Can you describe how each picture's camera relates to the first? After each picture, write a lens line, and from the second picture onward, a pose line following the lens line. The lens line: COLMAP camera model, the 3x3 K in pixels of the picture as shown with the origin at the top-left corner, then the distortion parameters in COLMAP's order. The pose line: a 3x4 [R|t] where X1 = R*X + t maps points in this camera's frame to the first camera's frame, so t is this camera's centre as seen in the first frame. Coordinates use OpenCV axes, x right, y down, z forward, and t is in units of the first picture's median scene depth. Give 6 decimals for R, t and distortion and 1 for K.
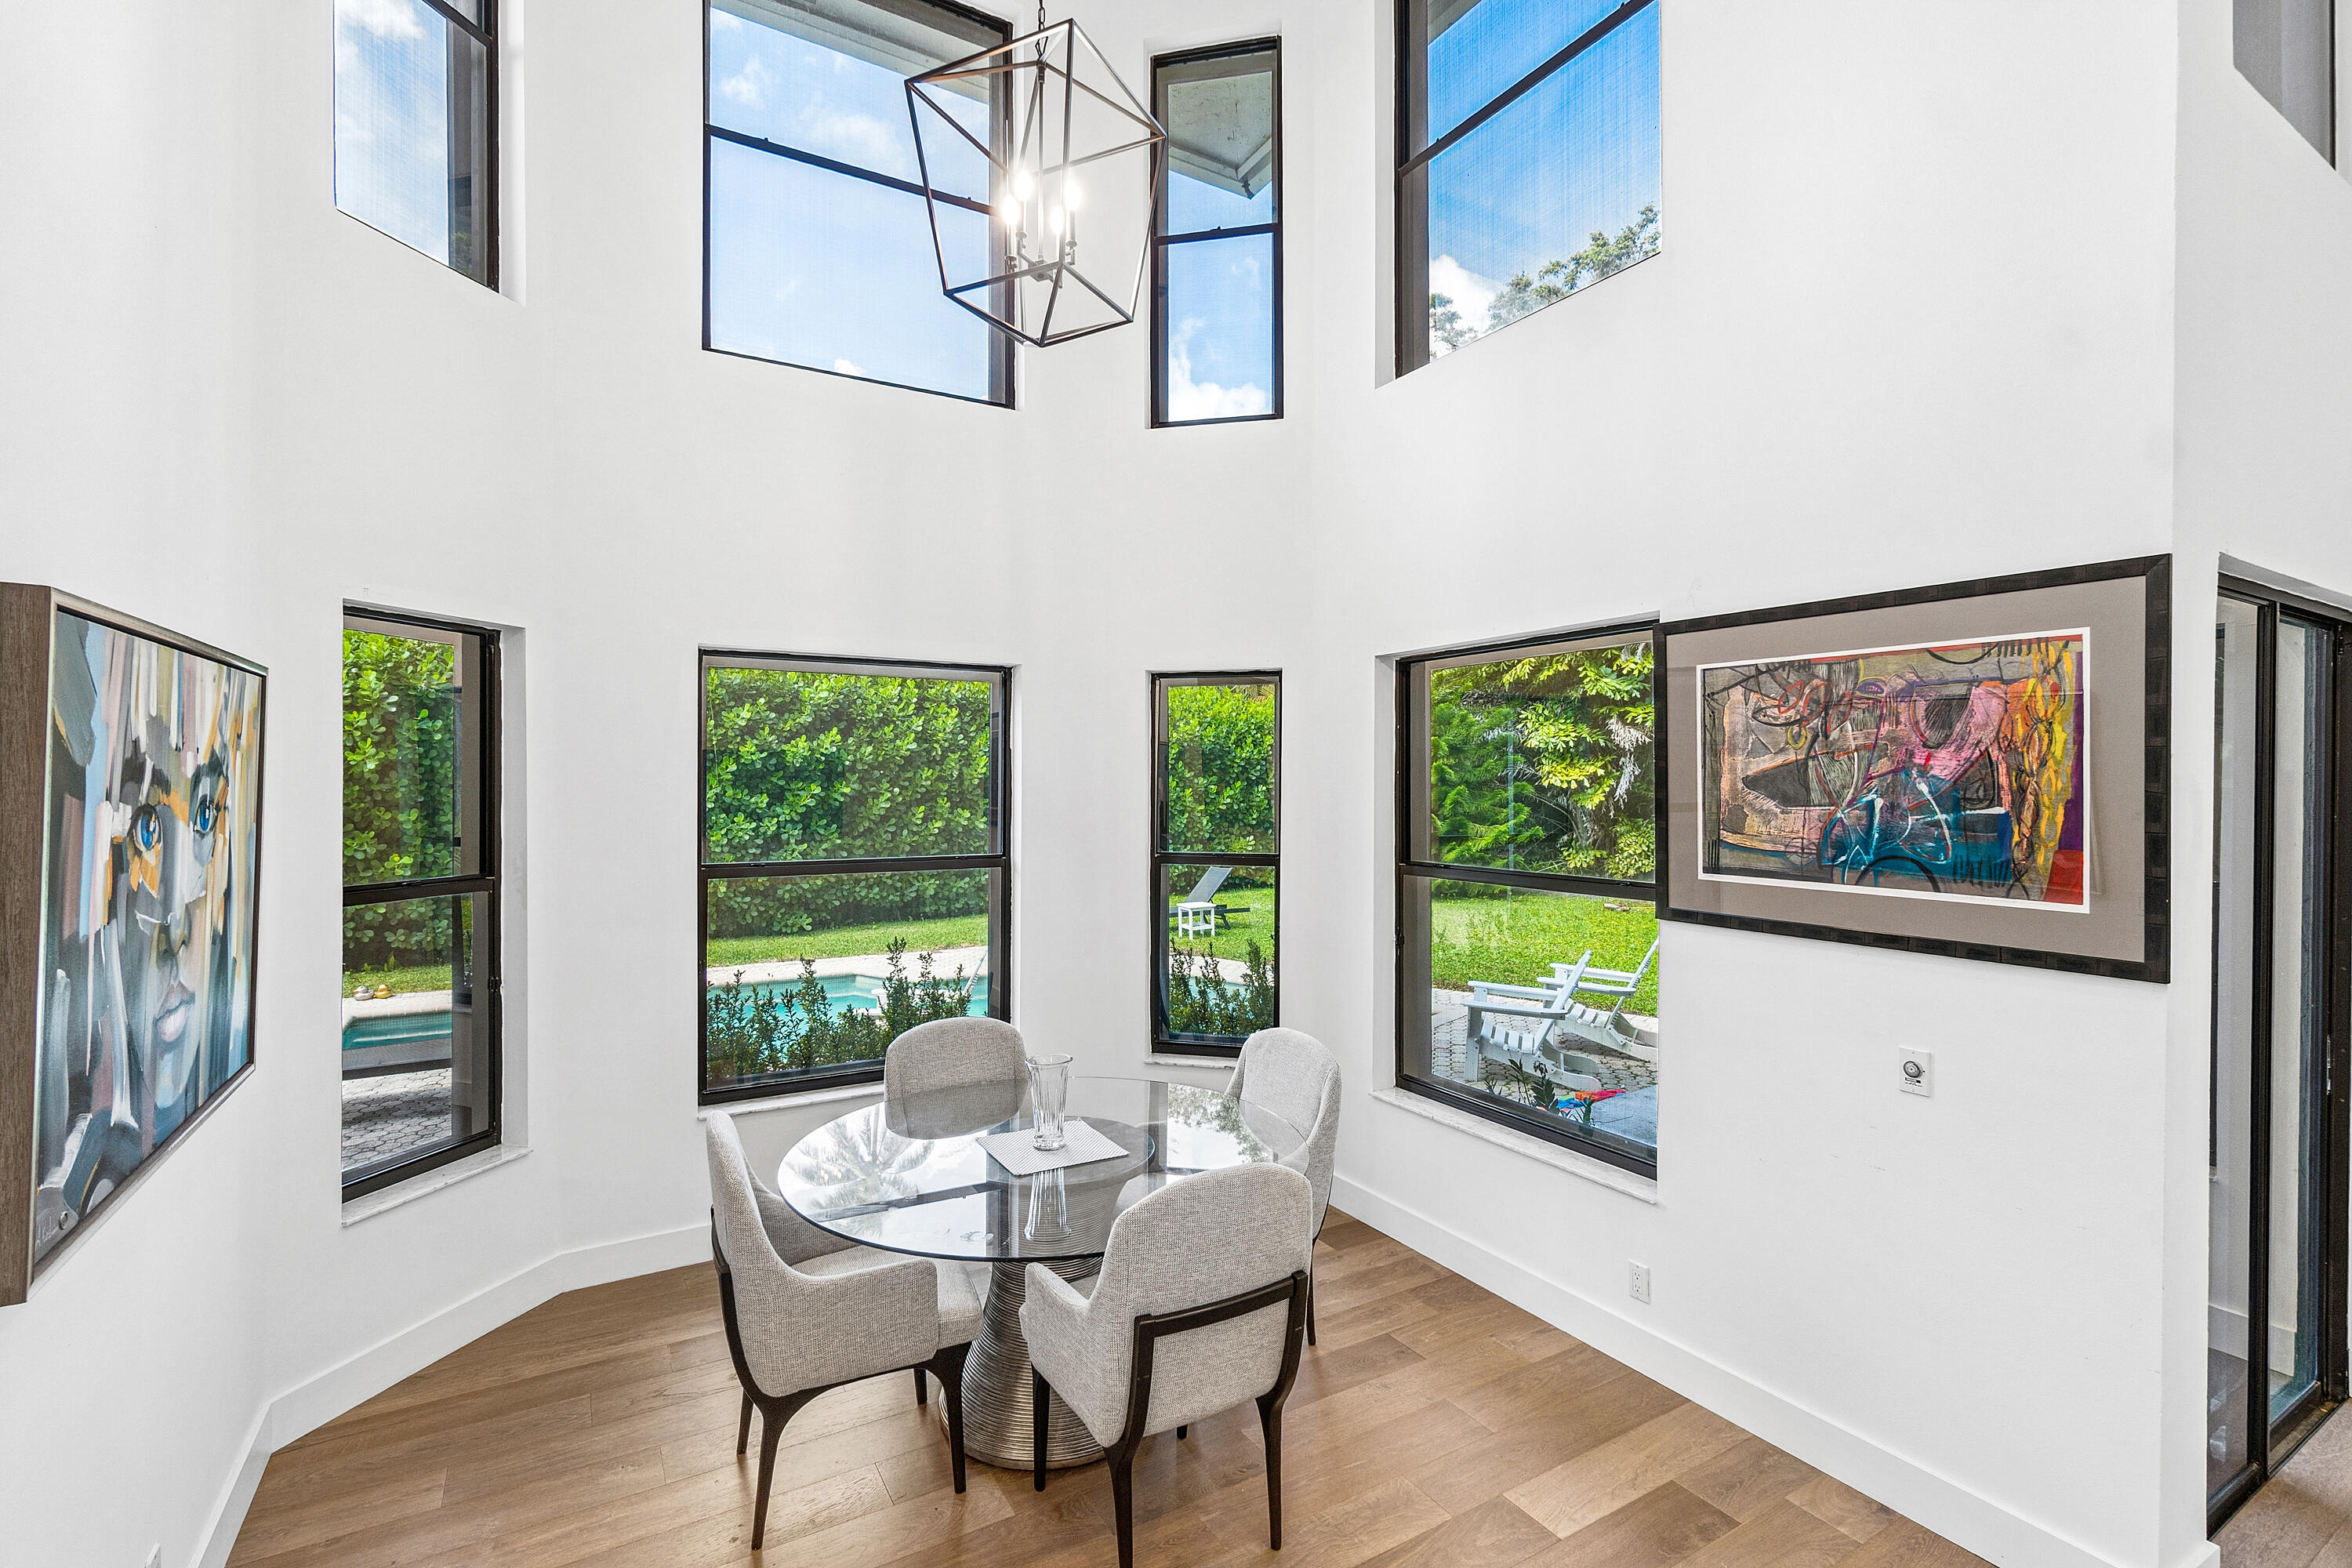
lens RADIAL K [[1066.2, 0, 1173.8], [0, 1066.2, 794.1], [0, 0, 1]] dist [-0.005578, -0.000020]
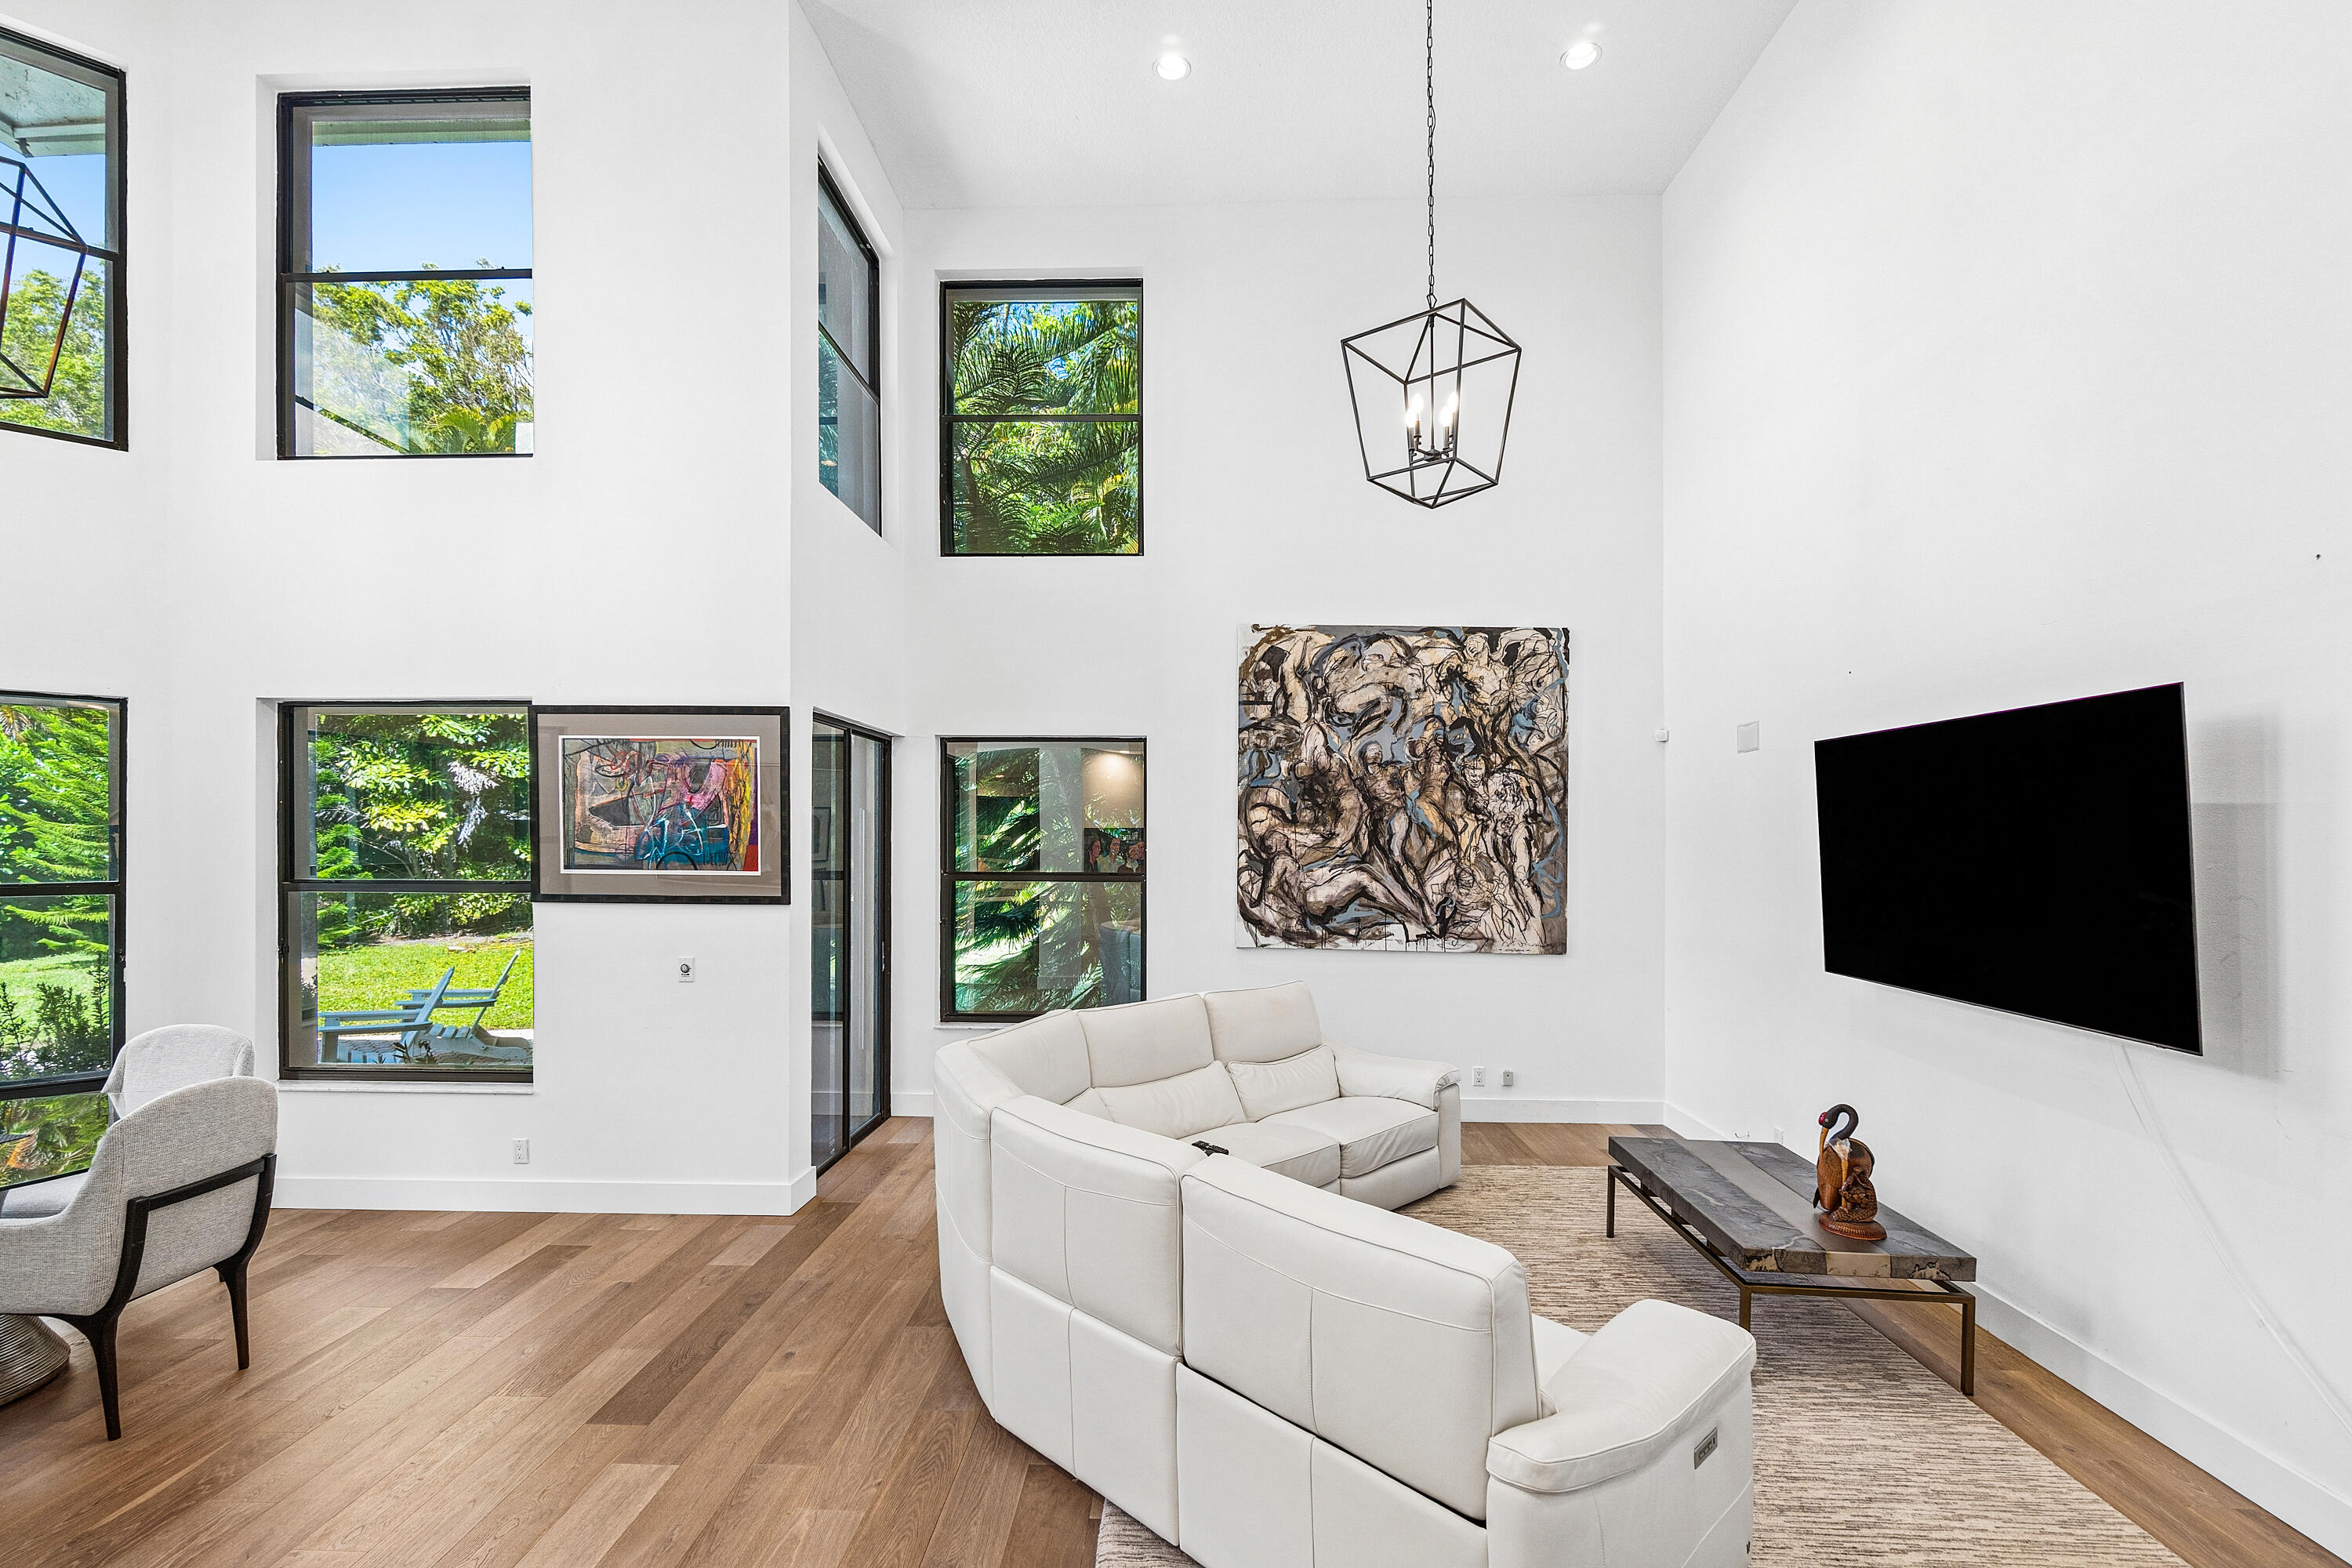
lens RADIAL K [[1049.9, 0, 1187.5], [0, 1049.9, 840.9], [0, 0, 1]] dist [-0.001924, -0.000212]
pose [[0.532094, -0.004397, 0.846674, -0.307677], [0.006163, 0.999980, 0.001320, 0.035190], [-0.846663, 0.004516, 0.532111, -0.572893]]
